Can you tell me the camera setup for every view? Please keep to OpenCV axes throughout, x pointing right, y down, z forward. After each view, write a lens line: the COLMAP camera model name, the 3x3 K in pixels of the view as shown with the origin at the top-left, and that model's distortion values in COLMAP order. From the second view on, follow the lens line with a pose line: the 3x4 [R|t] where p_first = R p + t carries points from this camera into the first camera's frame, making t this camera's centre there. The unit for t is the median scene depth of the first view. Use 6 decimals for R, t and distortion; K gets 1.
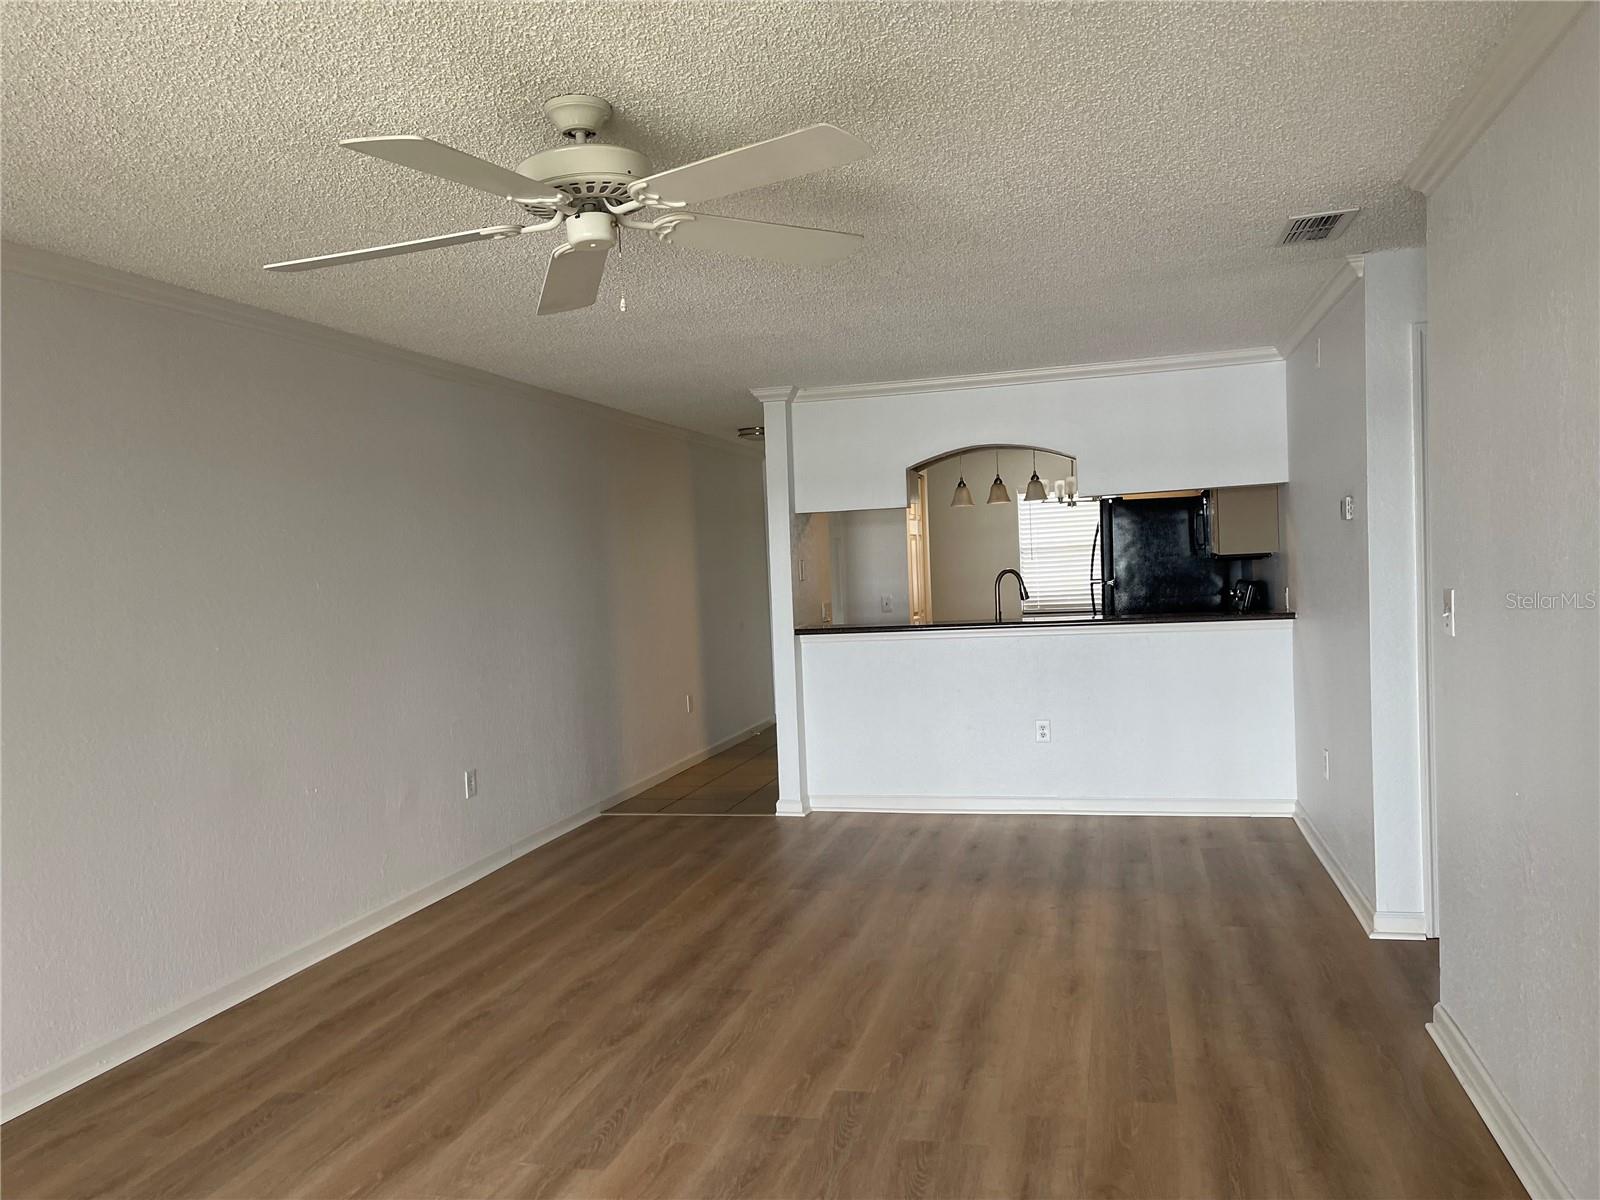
lens RADIAL K [[1201.0, 0, 800.2], [0, 1201.0, 599.4], [0, 0, 1]] dist [0.051734, -0.061604]
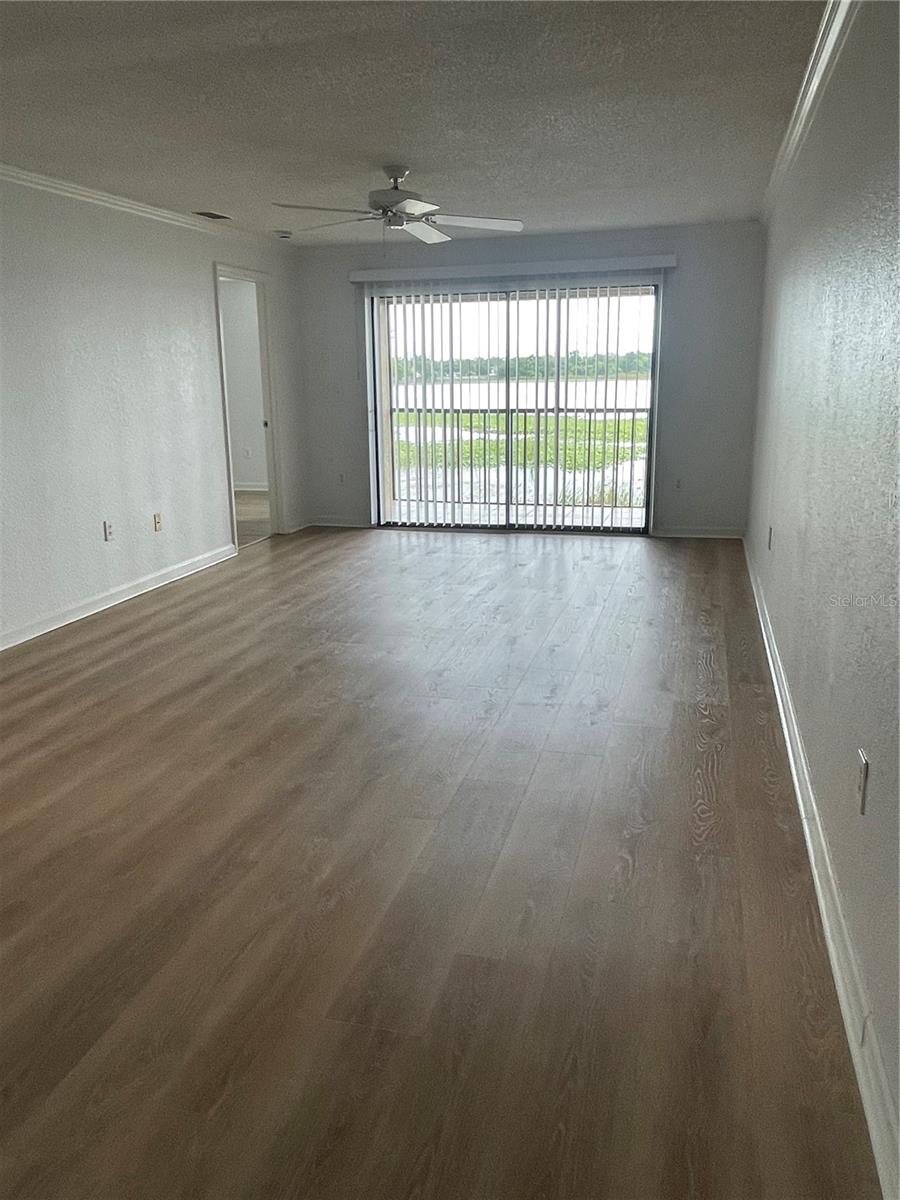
lens RADIAL K [[900.8, 0, 449.5], [0, 900.8, 585.1], [0, 0, 1]] dist [0.051734, -0.061604]
pose [[-0.998713, 0.043607, 0.025910, -0.209863], [0.048911, 0.963247, 0.264126, -0.059835], [-0.013440, 0.265053, -0.964140, 2.148024]]
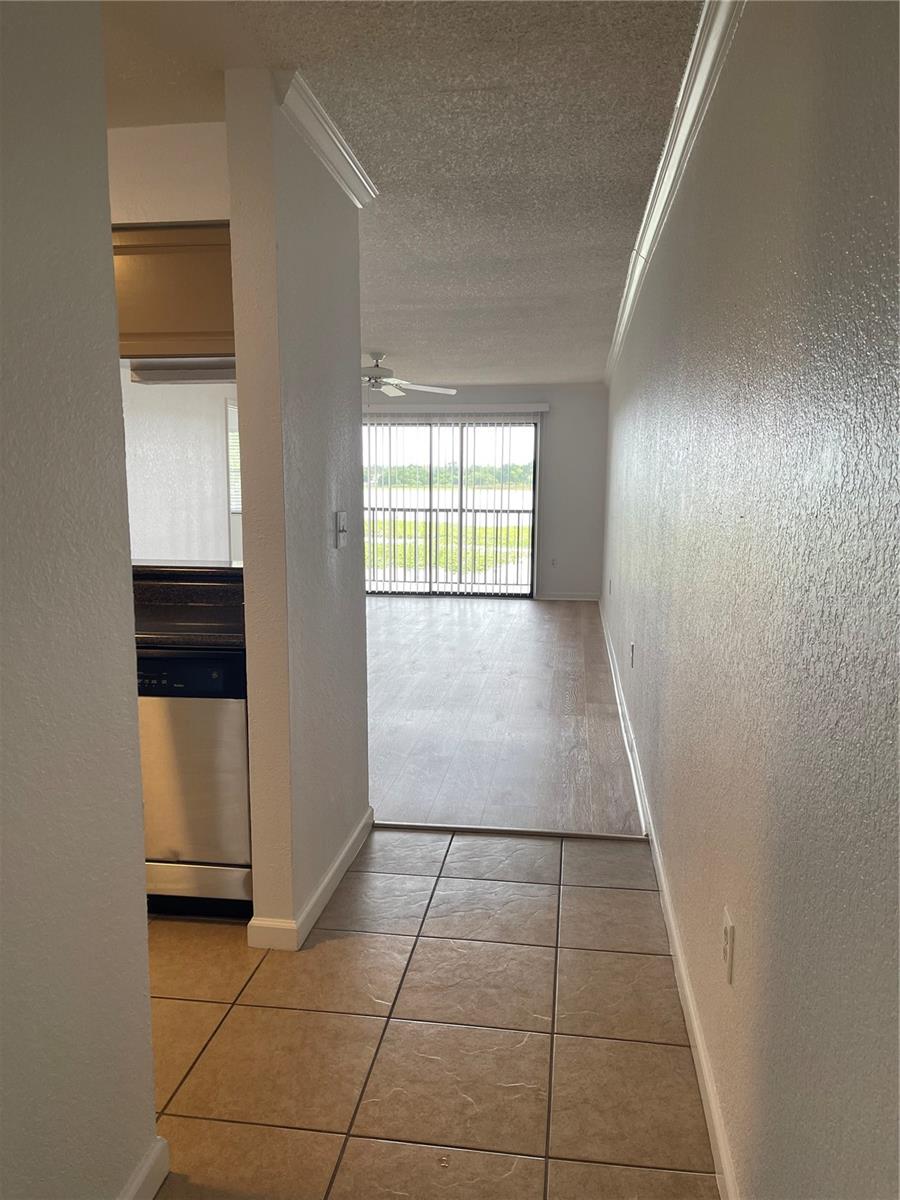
lens RADIAL K [[900.8, 0, 452.6], [0, 900.8, 604.7], [0, 0, 1]] dist [0.051734, -0.061604]
pose [[-0.992657, 0.040319, -0.114043, -0.027782], [0.019649, 0.984038, 0.176872, -0.094882], [0.119354, 0.173332, -0.977604, 2.920206]]
